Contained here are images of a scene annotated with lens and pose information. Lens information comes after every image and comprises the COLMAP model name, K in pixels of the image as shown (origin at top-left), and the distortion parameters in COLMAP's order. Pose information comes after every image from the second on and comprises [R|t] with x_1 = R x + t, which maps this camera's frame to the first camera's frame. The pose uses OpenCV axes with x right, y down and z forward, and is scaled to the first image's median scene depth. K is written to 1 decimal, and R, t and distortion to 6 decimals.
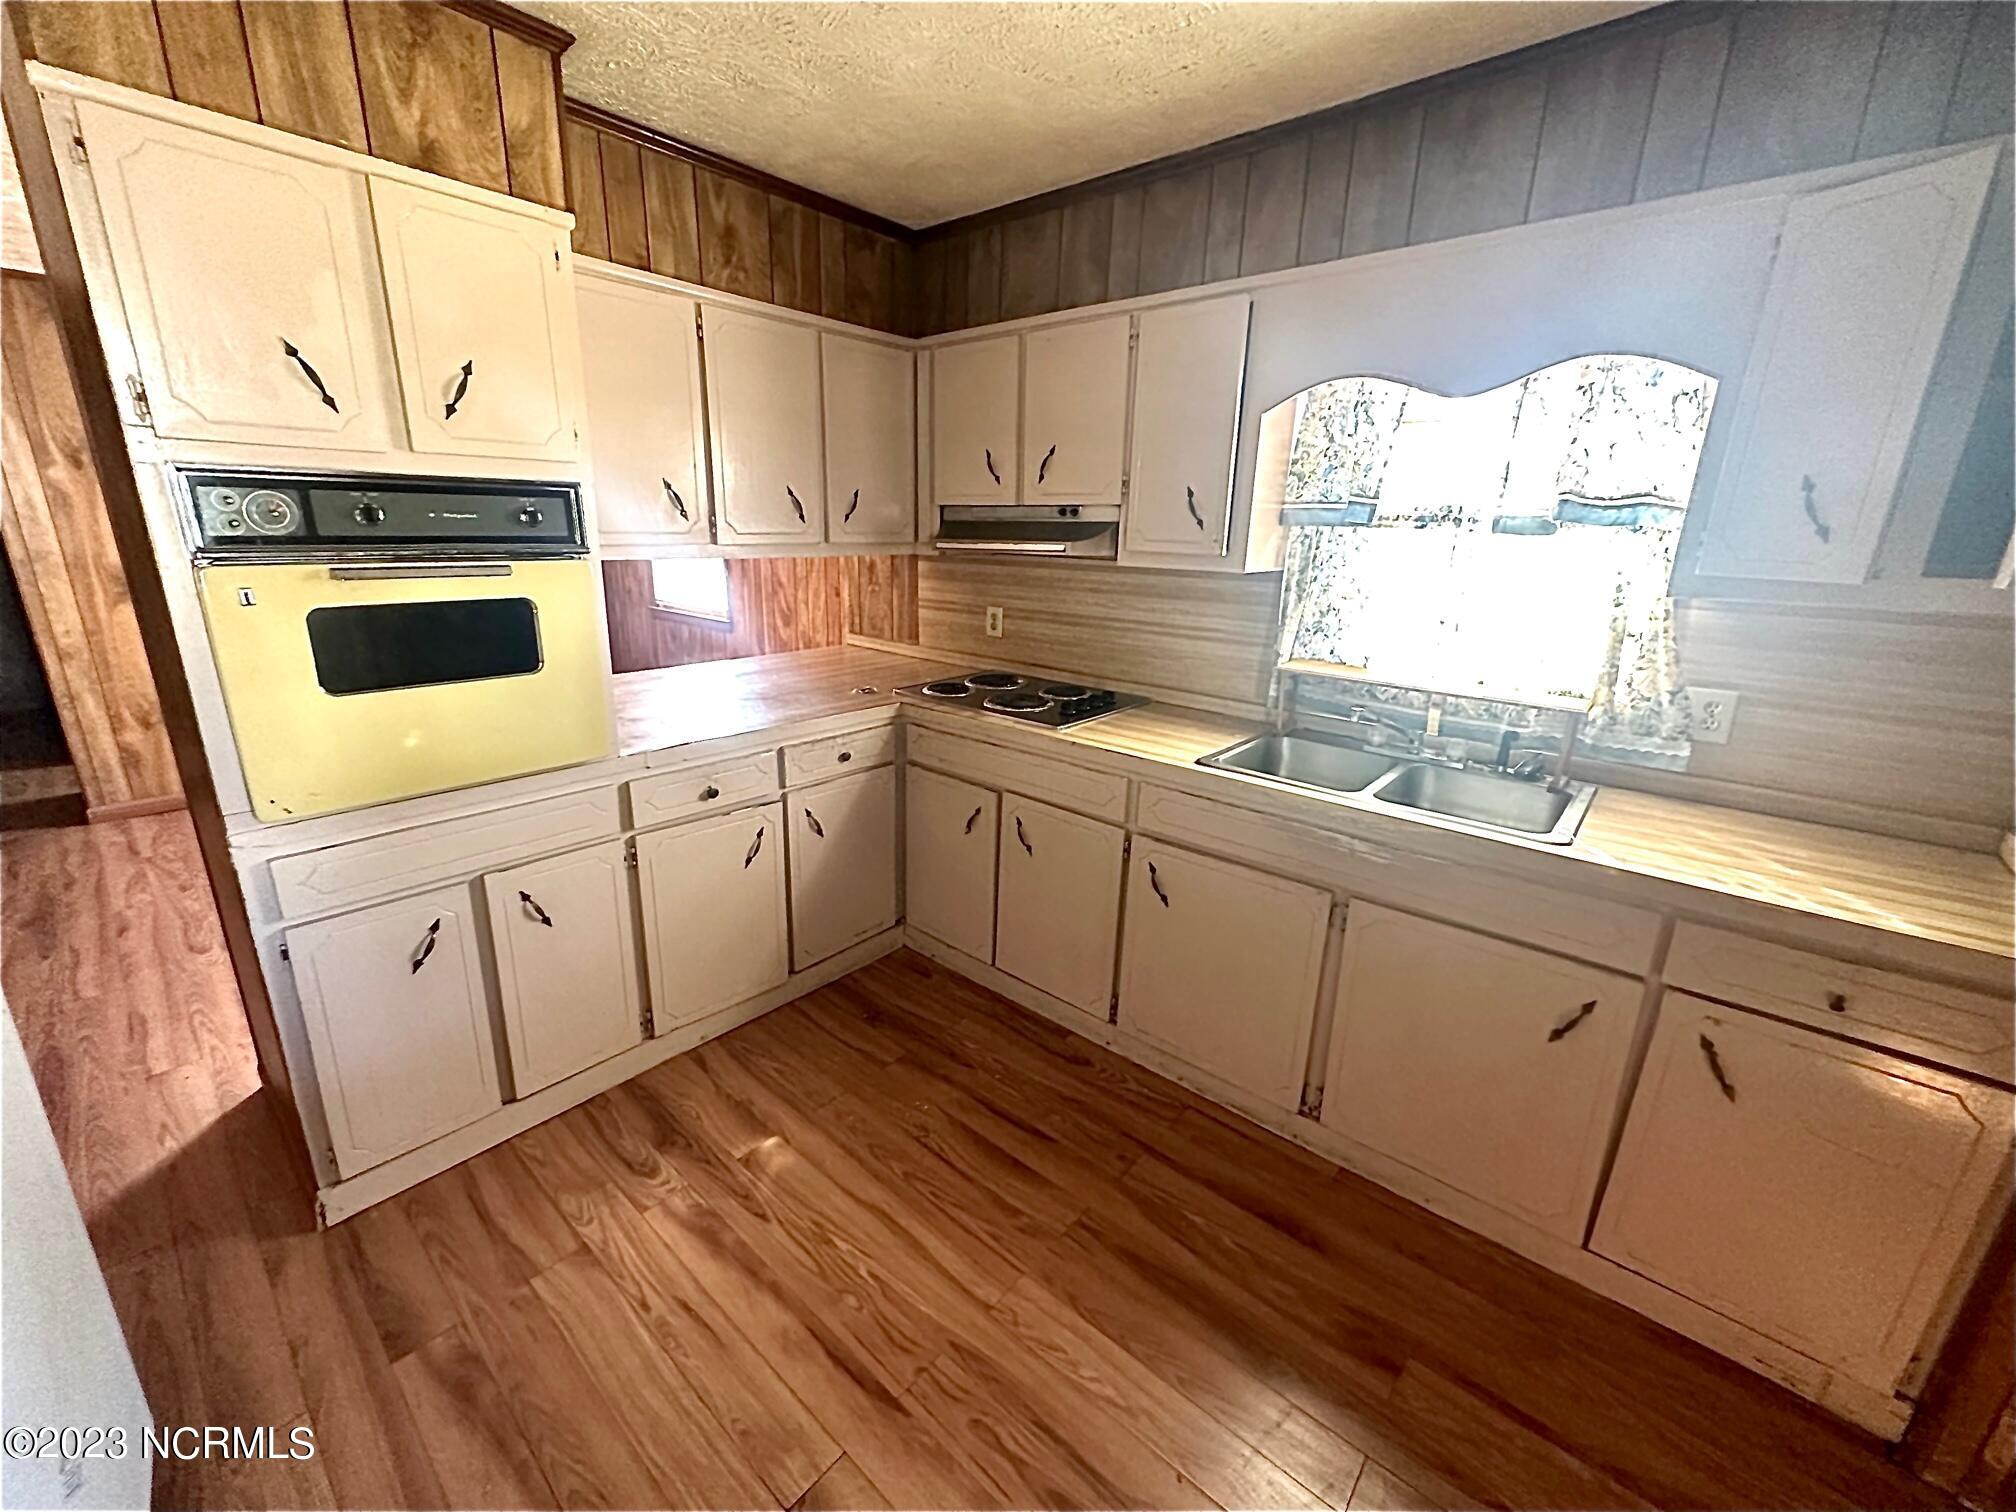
lens RADIAL K [[805.8, 0, 1008.0], [0, 805.8, 756.0], [0, 0, 1]] dist [0.000855, 0.000135]
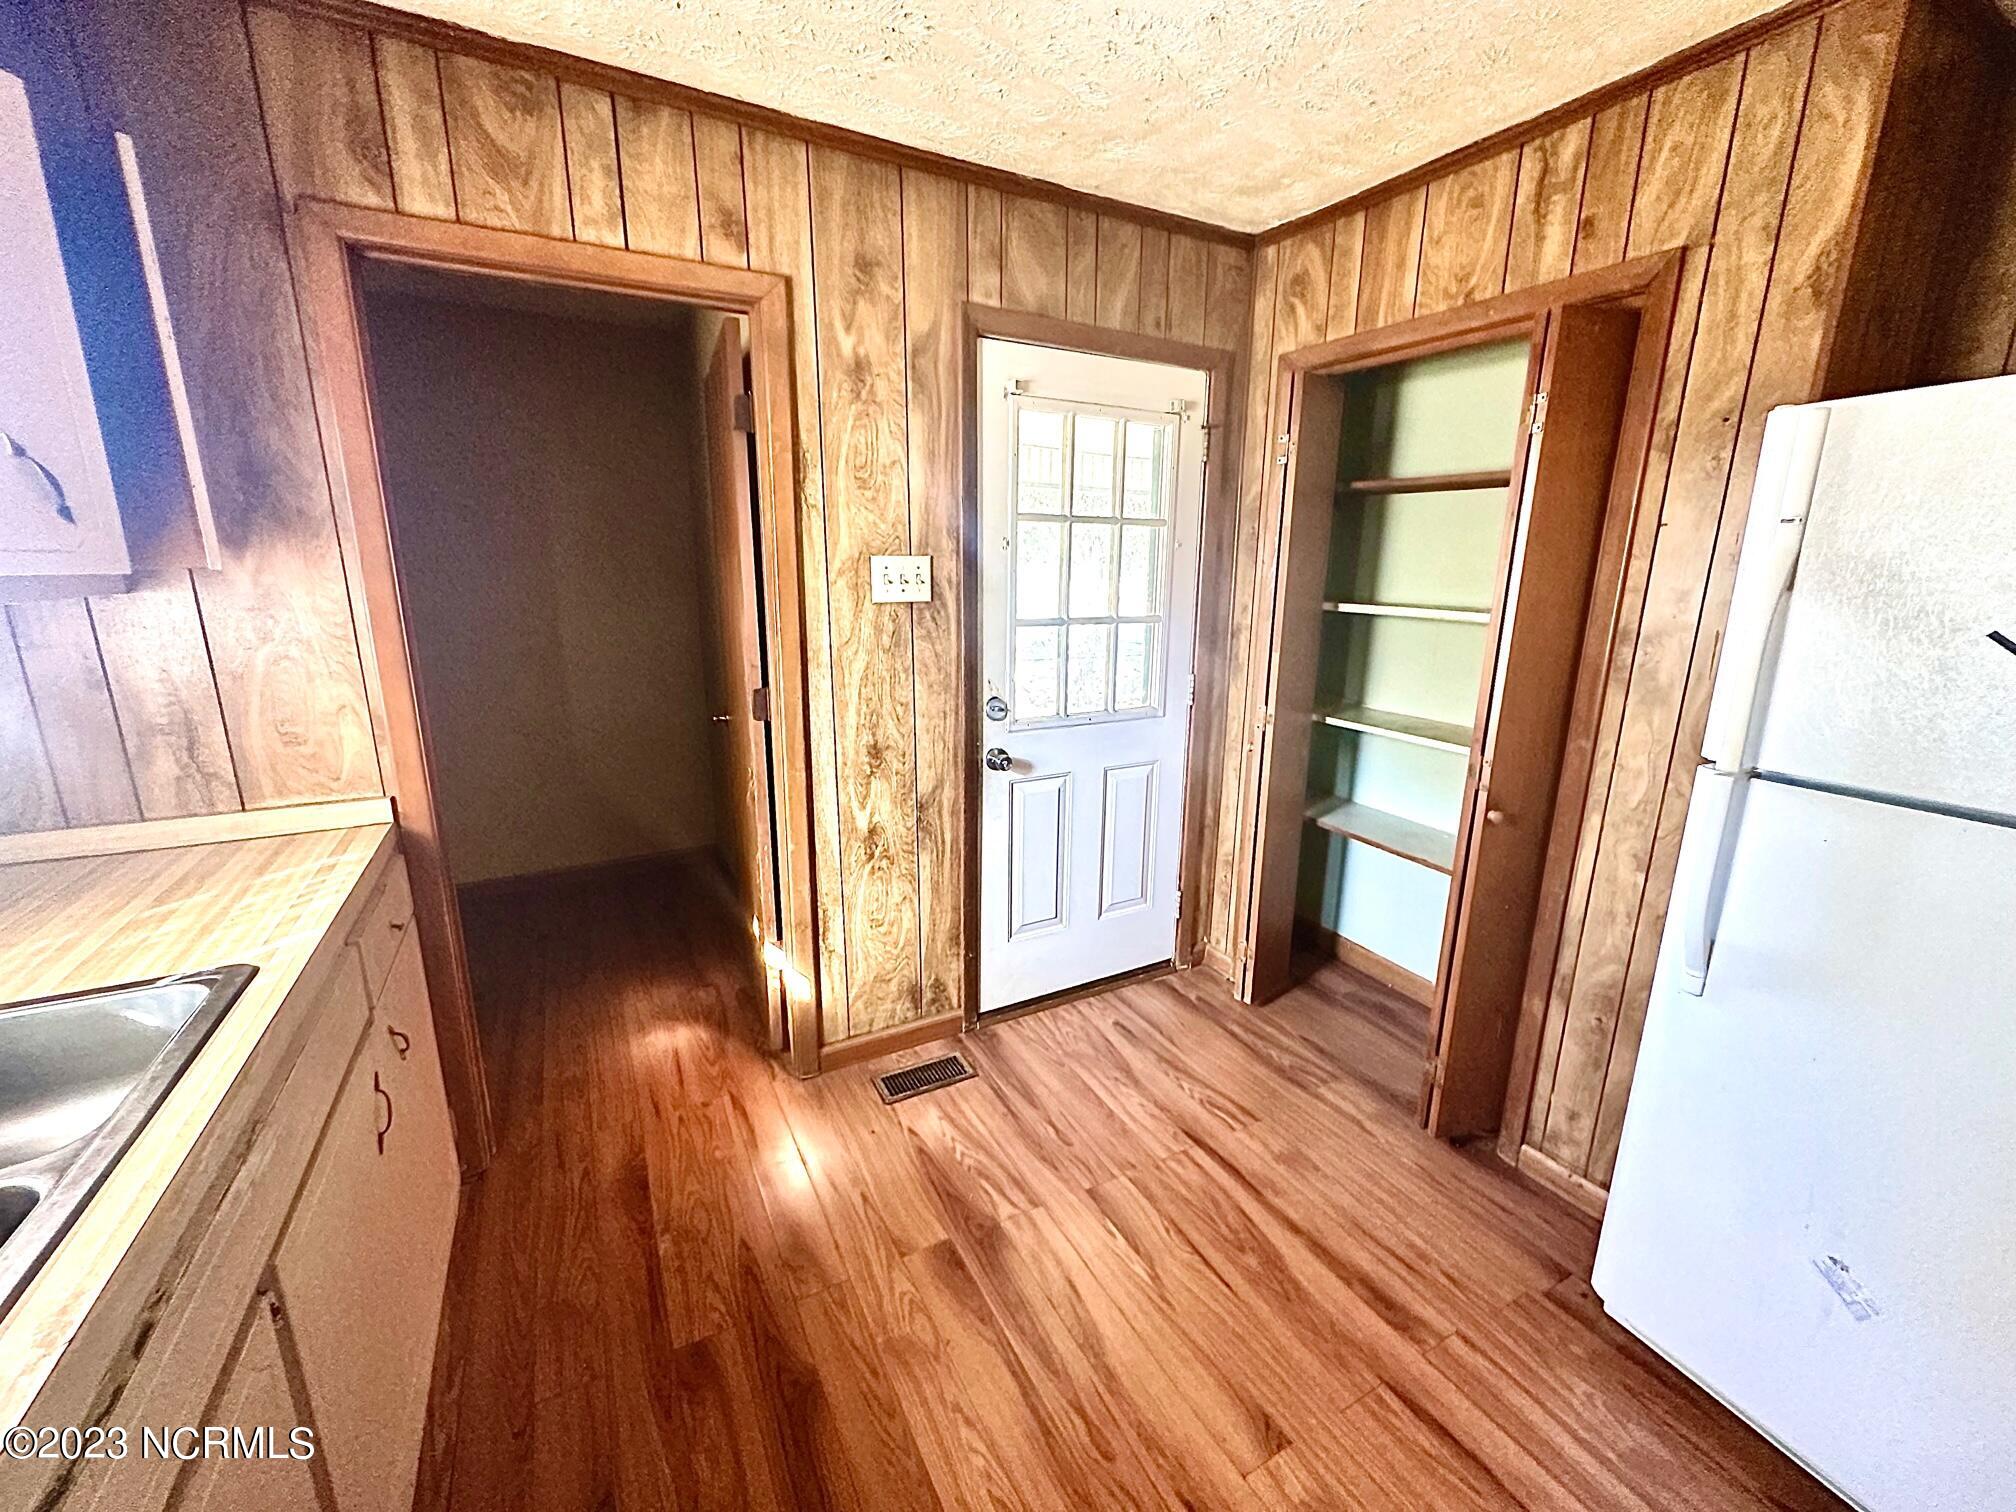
lens RADIAL K [[805.8, 0, 1008.0], [0, 805.8, 756.0], [0, 0, 1]] dist [0.000855, 0.000135]
pose [[-0.935756, -0.113615, 0.333845, -0.149493], [0.066846, 0.872370, 0.484253, -0.371994], [-0.346255, 0.475459, -0.808731, 1.359736]]
